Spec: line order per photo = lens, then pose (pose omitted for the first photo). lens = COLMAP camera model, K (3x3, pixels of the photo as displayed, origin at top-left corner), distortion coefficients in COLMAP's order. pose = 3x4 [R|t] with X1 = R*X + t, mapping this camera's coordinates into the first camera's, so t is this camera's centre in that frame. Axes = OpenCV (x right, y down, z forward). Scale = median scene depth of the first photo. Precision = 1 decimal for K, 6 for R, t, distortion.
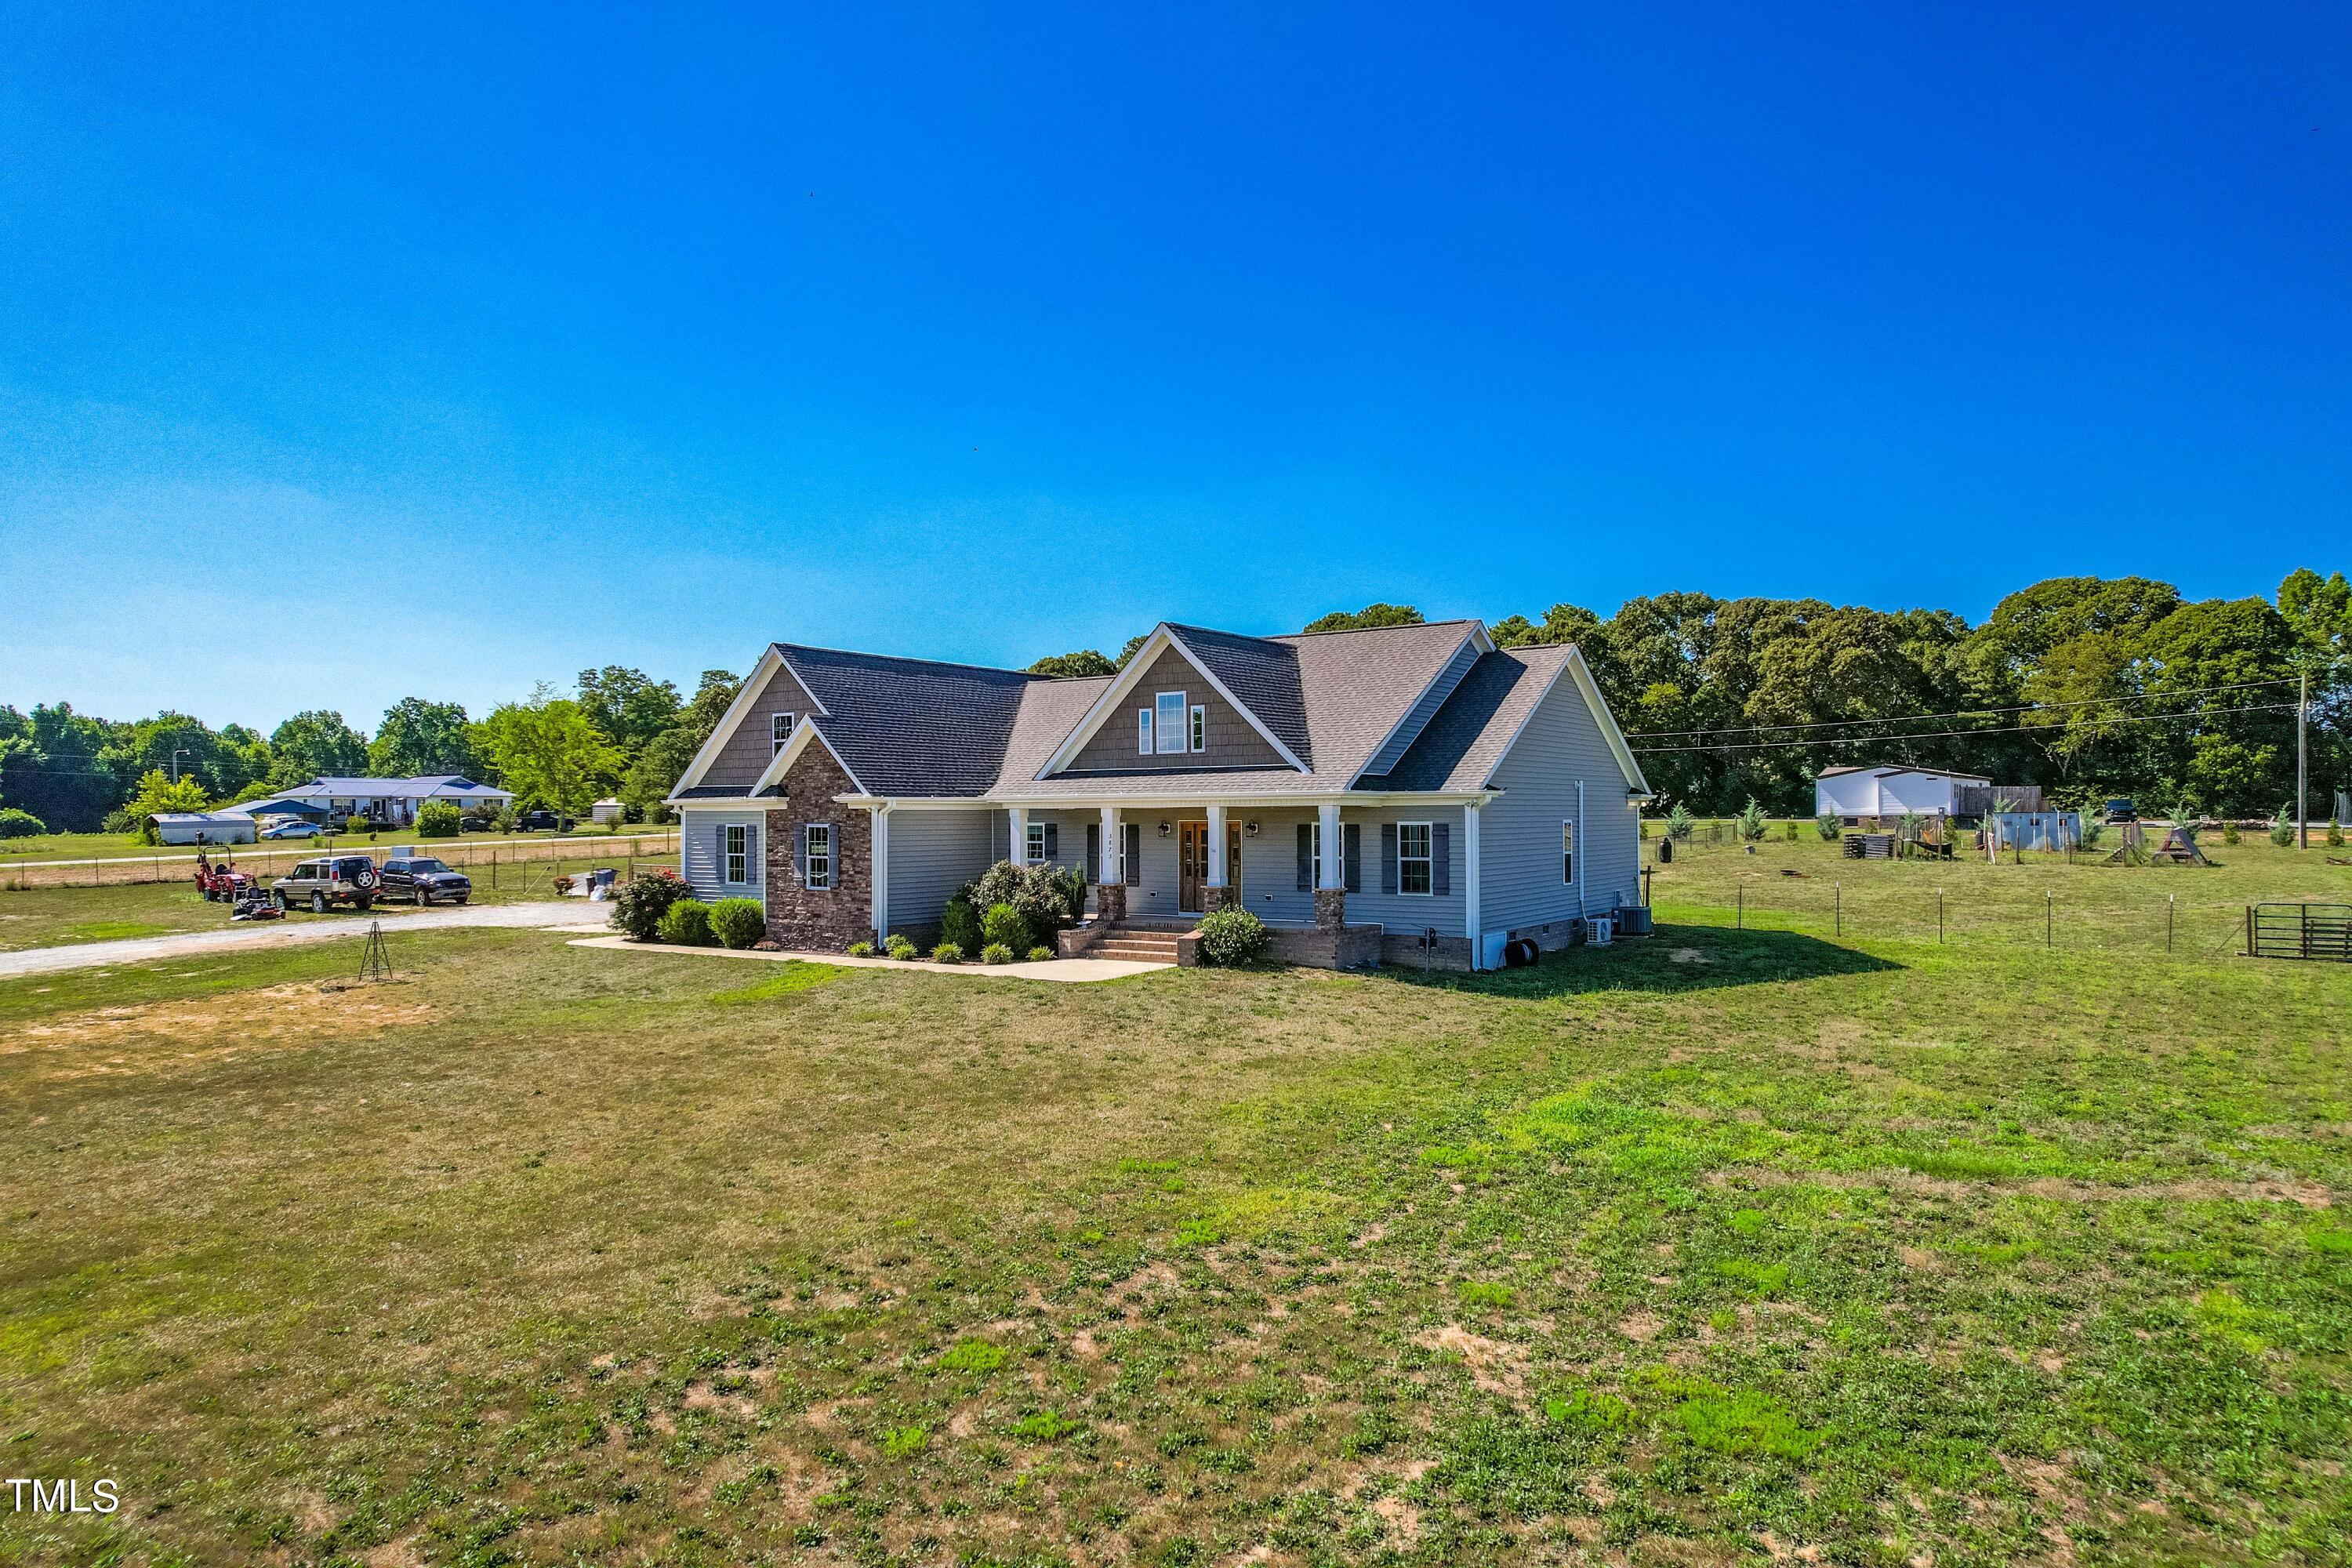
lens RADIAL K [[1501.3, 0, 1185.6], [0, 1501.3, 792.8], [0, 0, 1]] dist [-0.071232, 0.062082]
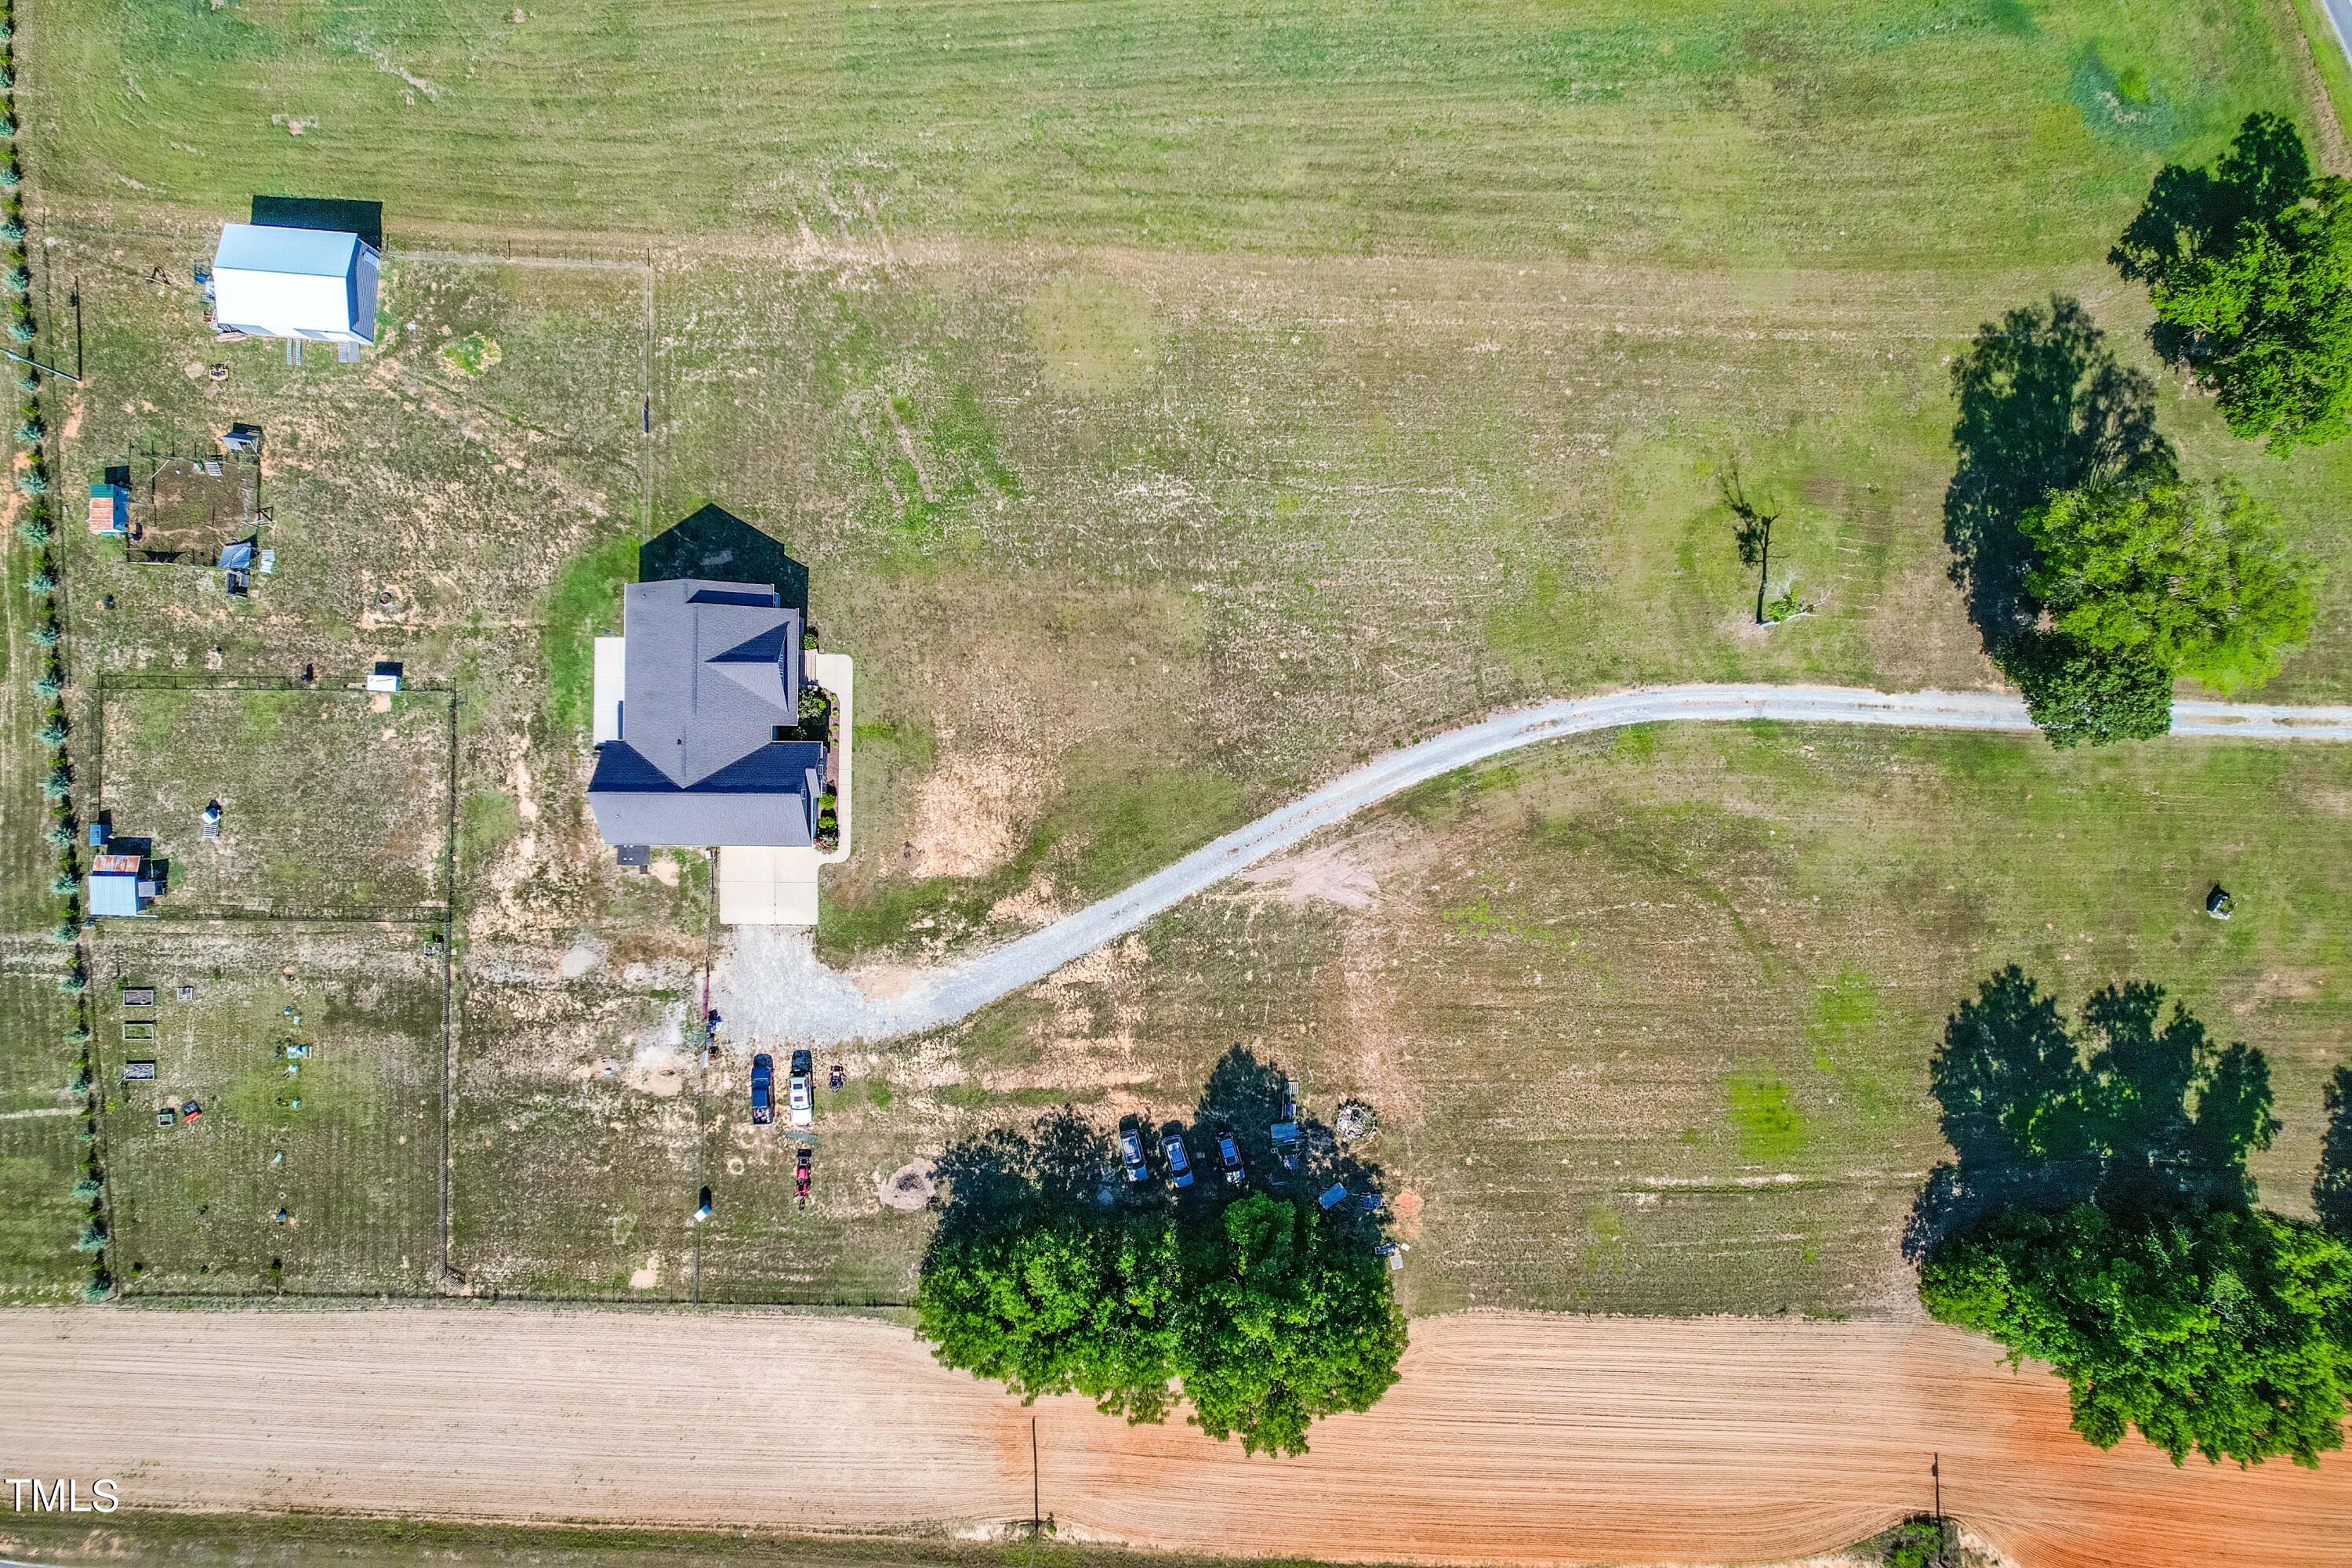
lens RADIAL K [[1501.3, 0, 1155.8], [0, 1501.3, 775.0], [0, 0, 1]] dist [-0.071232, 0.062082]
pose [[-0.548738, -0.835994, 0.000384, -0.652051], [-0.014252, 0.009813, 0.999850, -3.279191], [-0.835873, 0.548650, -0.017299, 0.393153]]
